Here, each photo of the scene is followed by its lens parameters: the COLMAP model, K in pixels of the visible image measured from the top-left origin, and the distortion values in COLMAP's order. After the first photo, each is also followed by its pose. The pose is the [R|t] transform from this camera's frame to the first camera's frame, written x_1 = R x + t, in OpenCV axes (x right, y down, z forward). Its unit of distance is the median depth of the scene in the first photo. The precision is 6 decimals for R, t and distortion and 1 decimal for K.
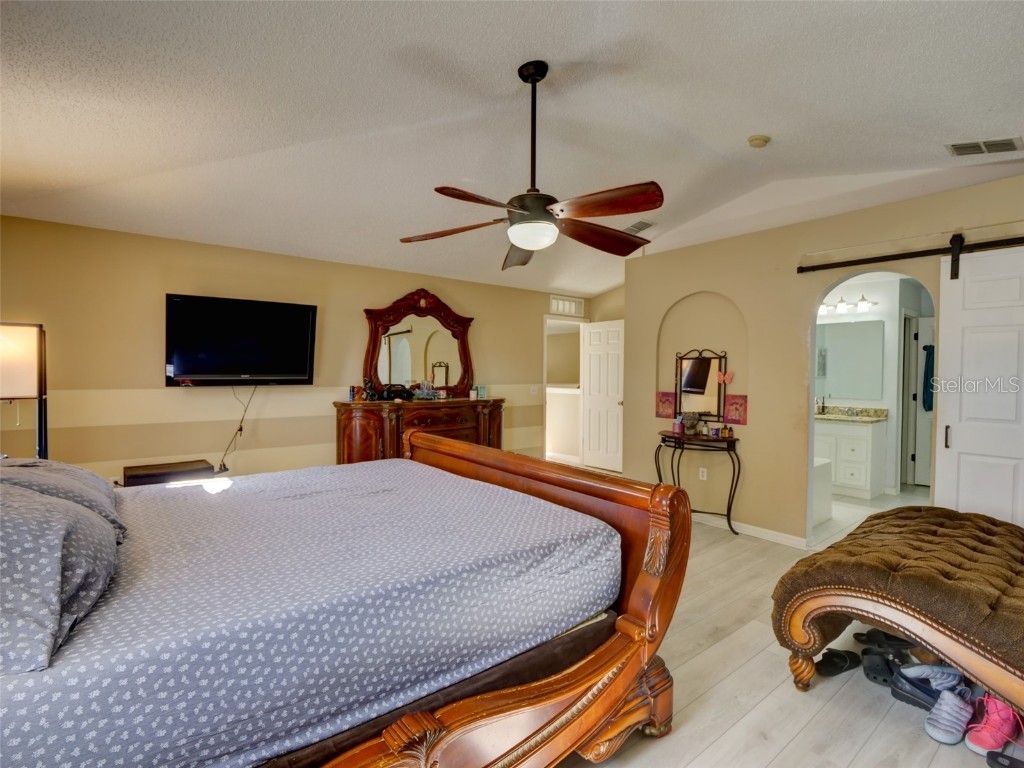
lens RADIAL K [[499.2, 0, 512.0], [0, 499.2, 384.0], [0, 0, 1]] dist [-0.012078, -0.000706]
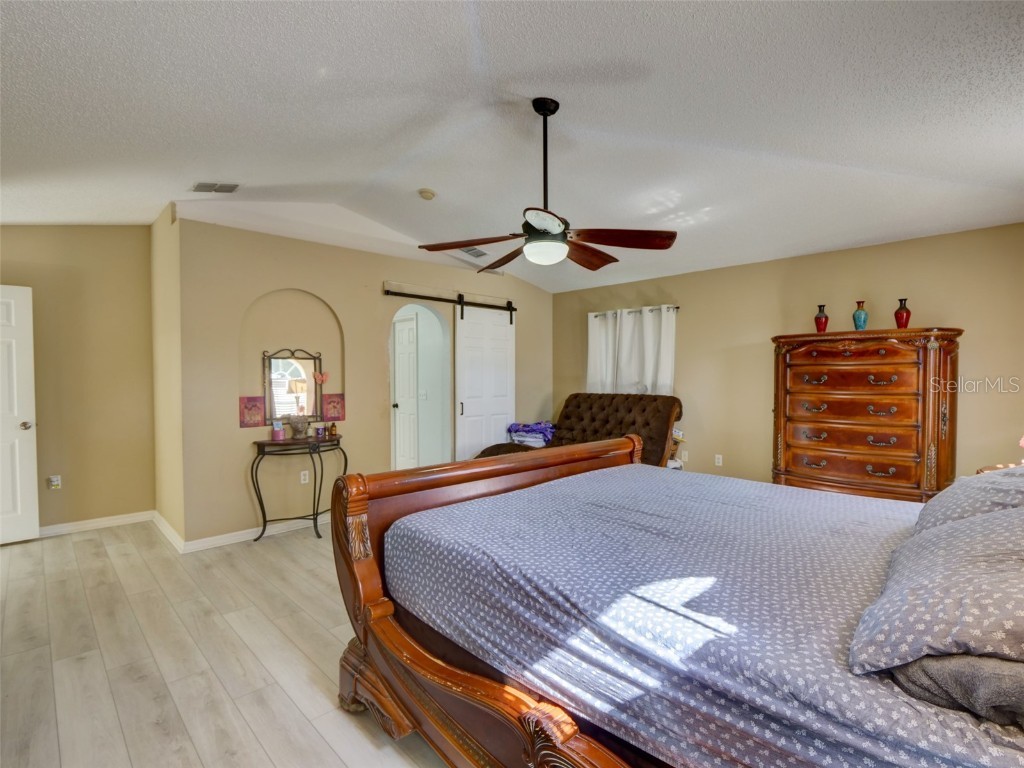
lens RADIAL K [[499.2, 0, 512.0], [0, 499.2, 384.0], [0, 0, 1]] dist [-0.012078, -0.000706]
pose [[-0.101814, -0.026365, 0.994454, -0.658474], [0.025551, 0.999250, 0.029109, -0.020979], [-0.994475, 0.028373, -0.101064, 0.731149]]
